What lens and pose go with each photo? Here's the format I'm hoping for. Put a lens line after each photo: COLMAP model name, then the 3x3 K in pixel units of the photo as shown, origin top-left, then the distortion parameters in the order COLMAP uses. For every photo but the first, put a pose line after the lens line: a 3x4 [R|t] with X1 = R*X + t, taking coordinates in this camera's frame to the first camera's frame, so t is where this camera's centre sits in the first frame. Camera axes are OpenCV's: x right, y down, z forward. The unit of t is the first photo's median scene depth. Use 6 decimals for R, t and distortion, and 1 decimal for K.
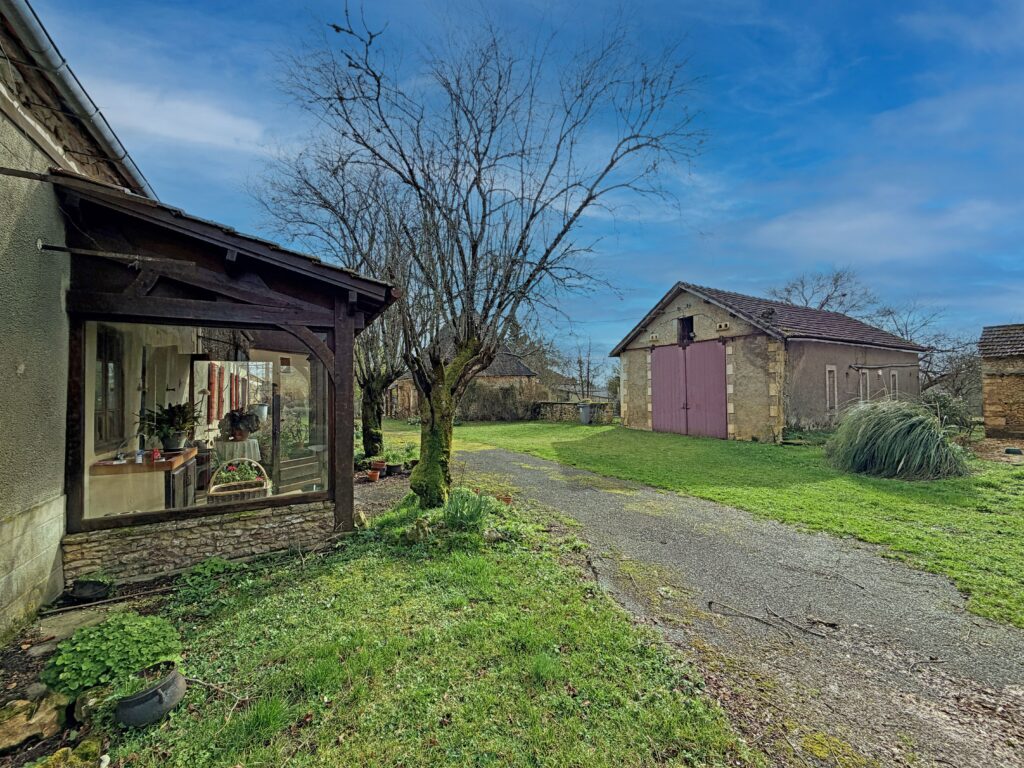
lens RADIAL K [[409.5, 0, 507.5], [0, 409.5, 384.1], [0, 0, 1]] dist [-0.000531, 0.000021]
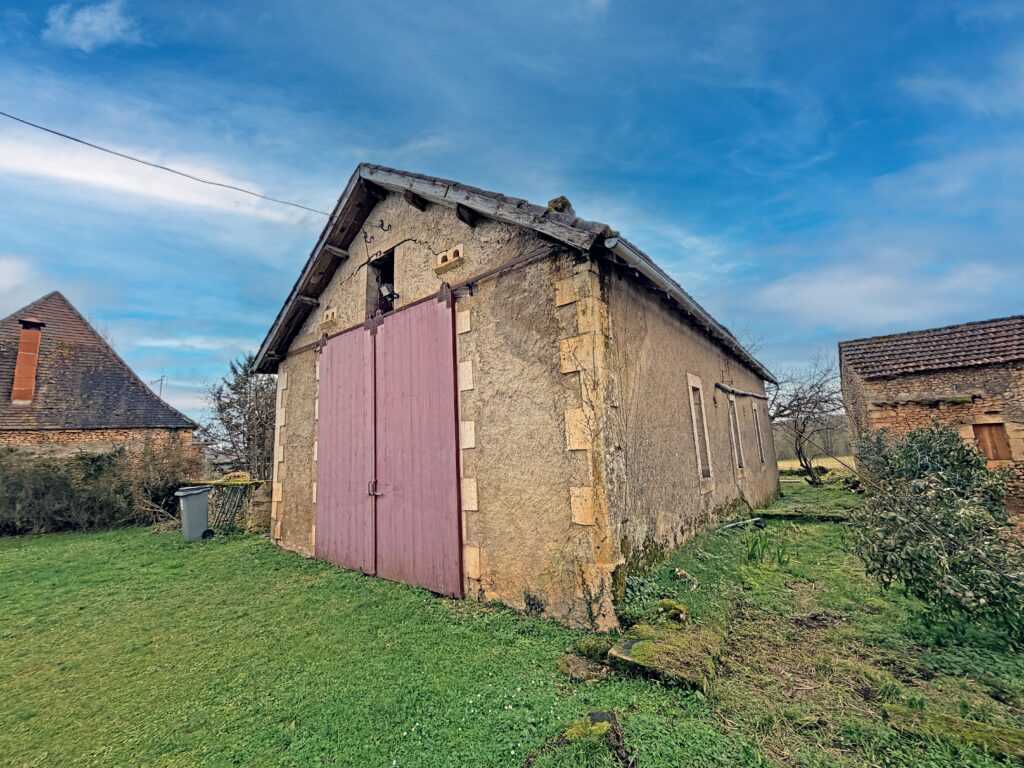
lens RADIAL K [[409.5, 0, 514.7], [0, 409.5, 383.1], [0, 0, 1]] dist [-0.000531, 0.000021]
pose [[0.929245, 0.023359, 0.368726, 0.456430], [0.032673, 0.988894, -0.144987, 0.019778], [-0.368017, 0.146775, 0.918161, 0.678760]]
